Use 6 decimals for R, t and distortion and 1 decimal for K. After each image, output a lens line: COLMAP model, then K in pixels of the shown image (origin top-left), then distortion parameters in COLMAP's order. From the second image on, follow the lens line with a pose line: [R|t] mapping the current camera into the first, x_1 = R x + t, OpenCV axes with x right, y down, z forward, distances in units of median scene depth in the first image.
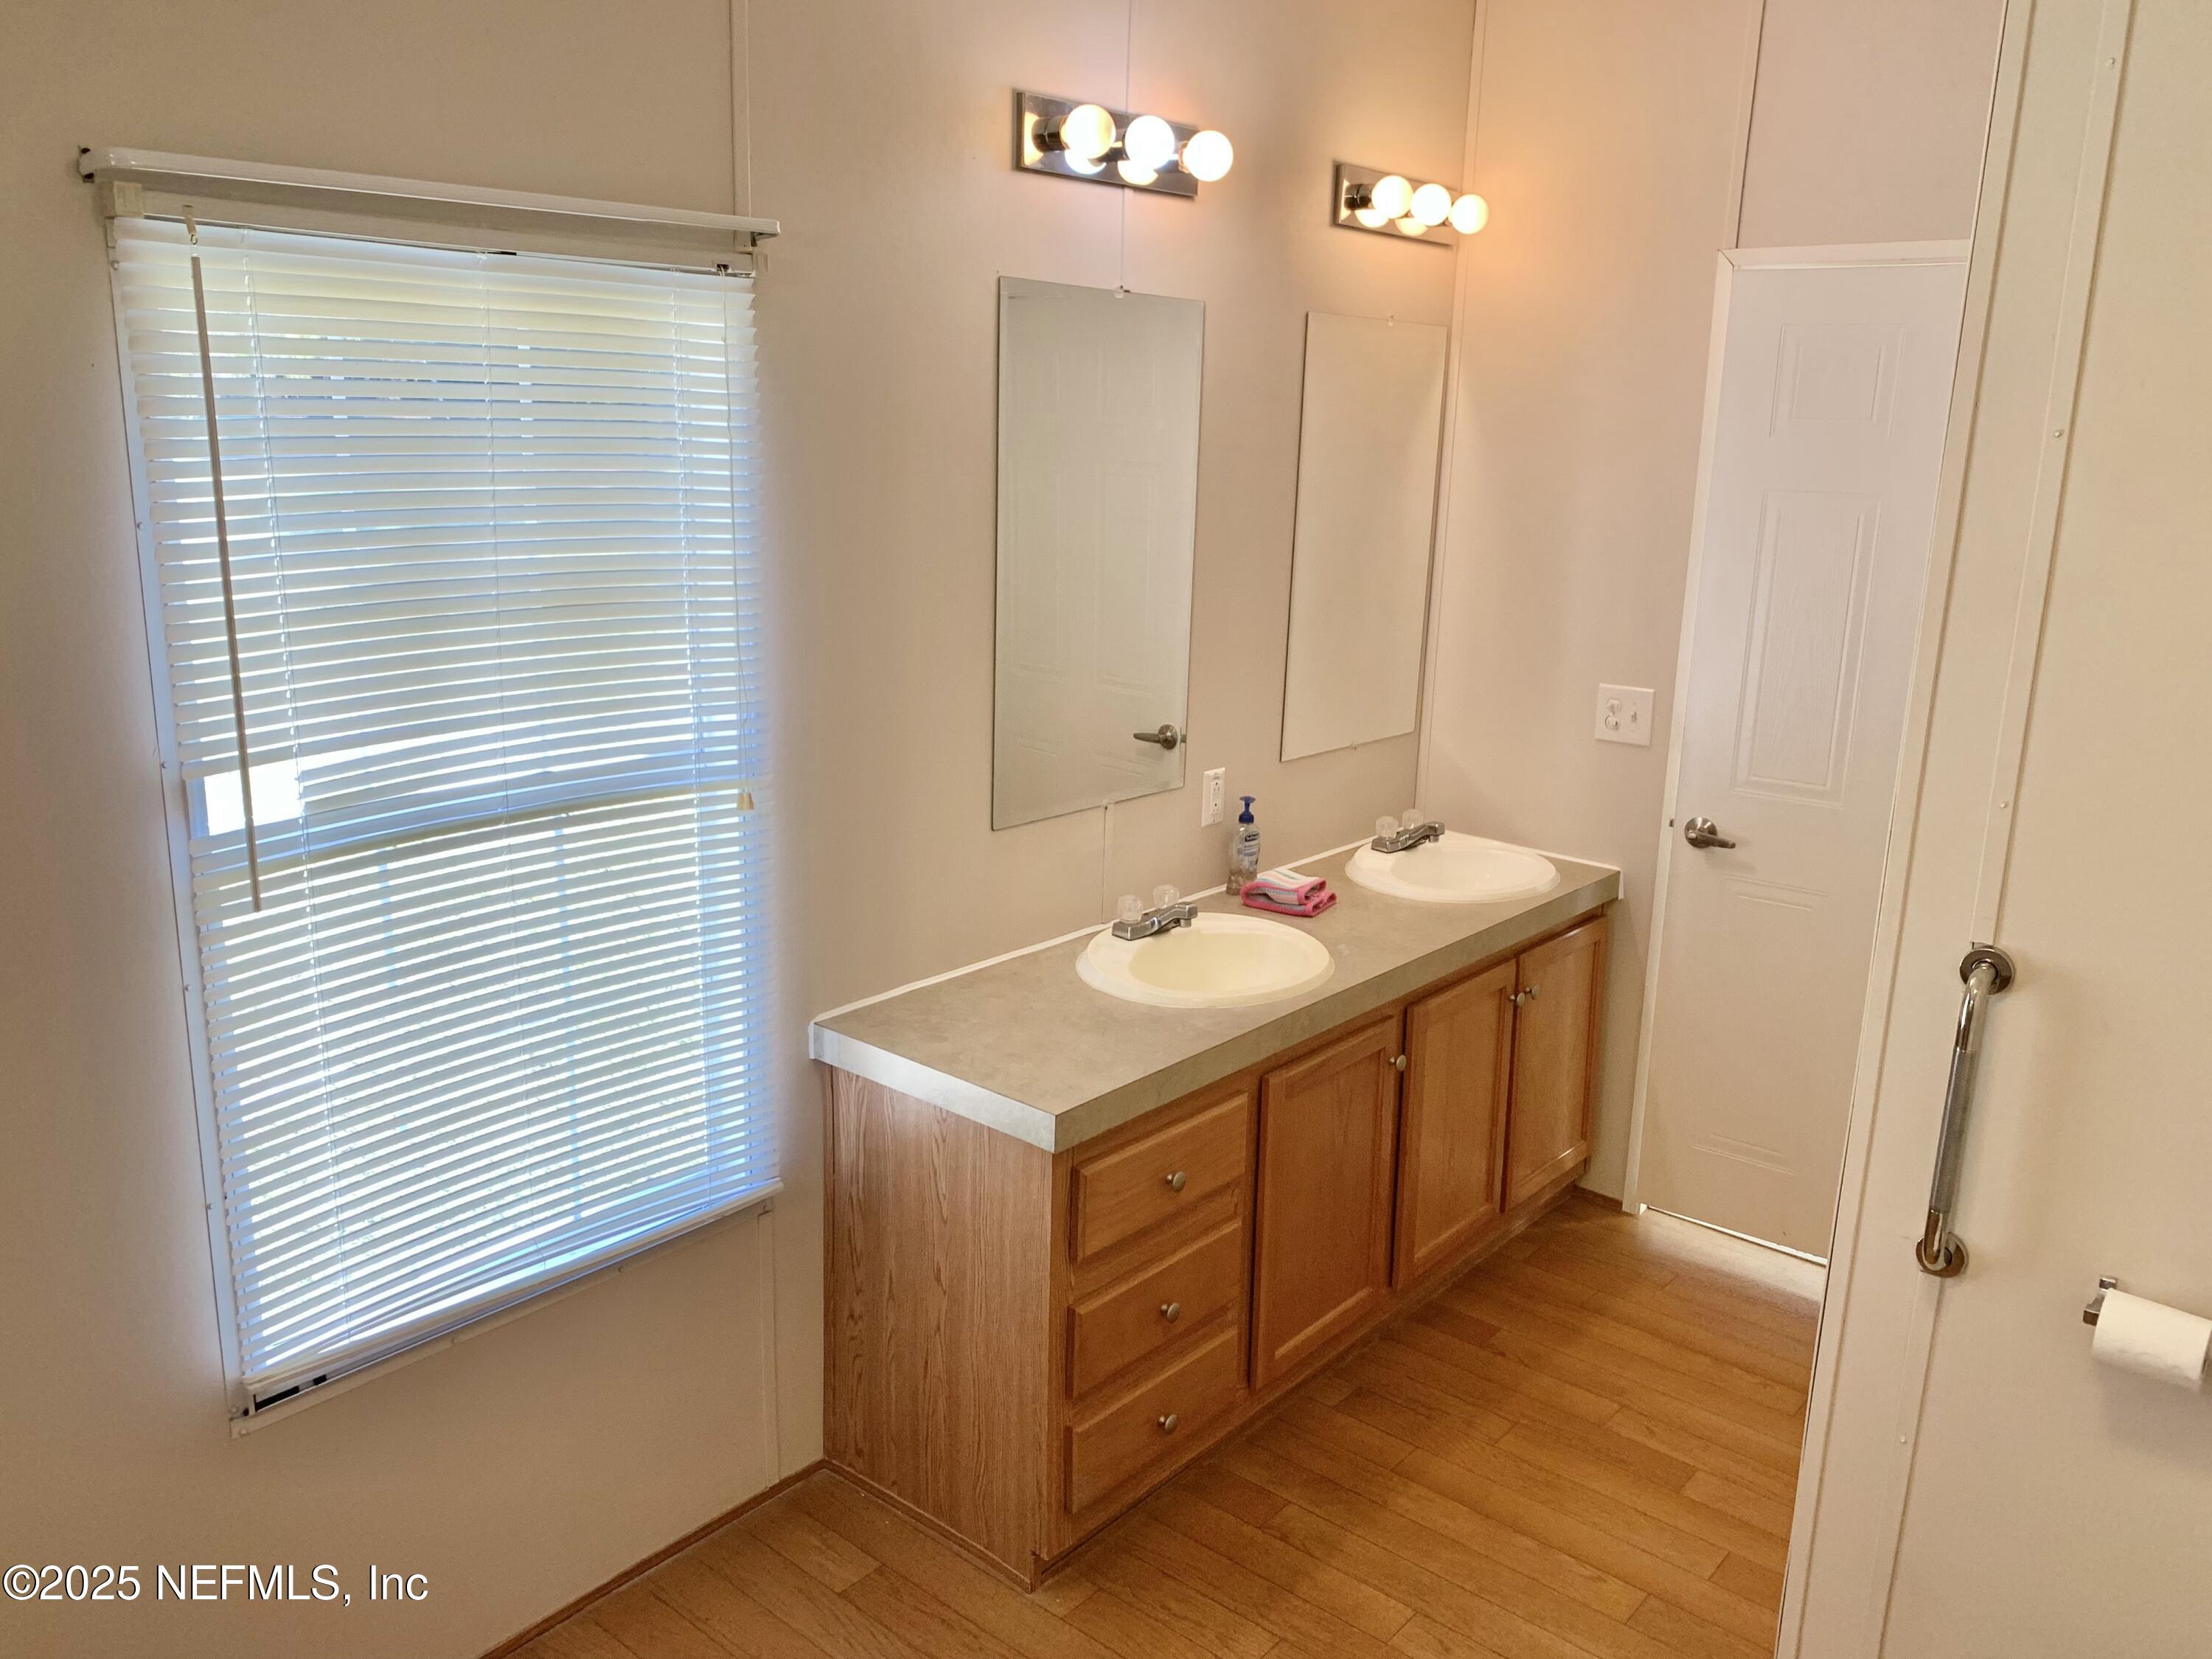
lens RADIAL K [[1684.8, 0, 1117.0], [0, 1684.8, 816.0], [0, 0, 1]] dist [0.114565, -0.211370]
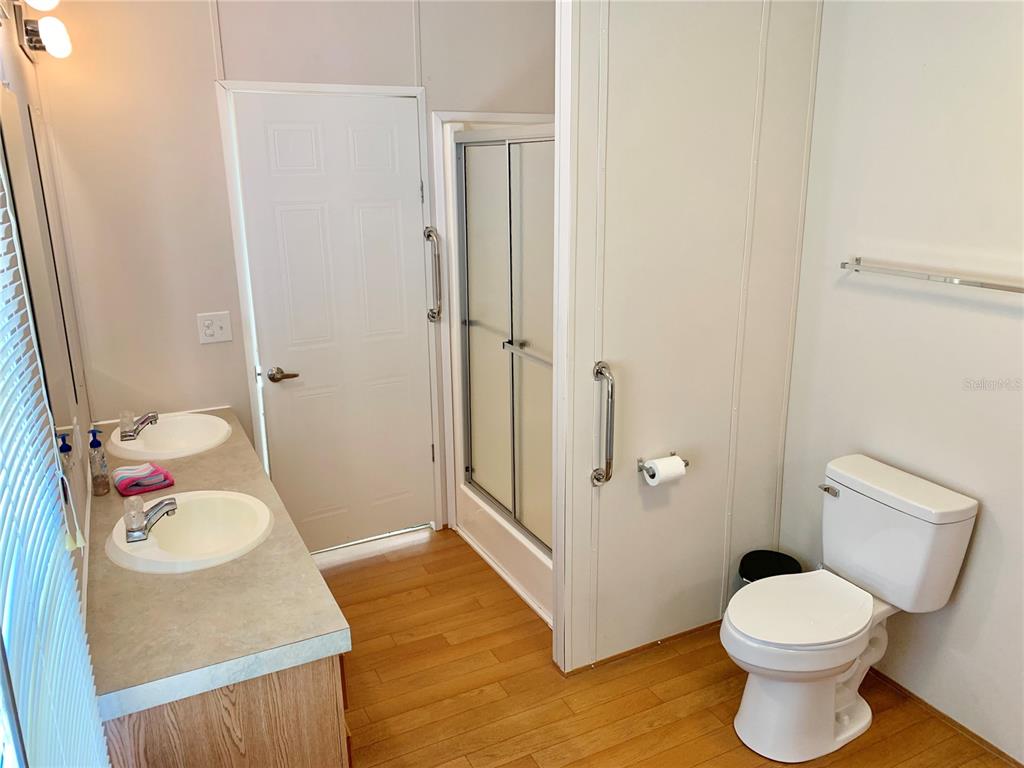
lens RADIAL K [[780.0, 0, 517.1], [0, 780.0, 377.8], [0, 0, 1]] dist [0.114565, -0.211370]
pose [[0.383852, -0.273321, 0.882017, -0.460917], [0.237745, 0.952240, 0.191616, -0.120886], [-0.892264, 0.136143, 0.430500, 0.421786]]
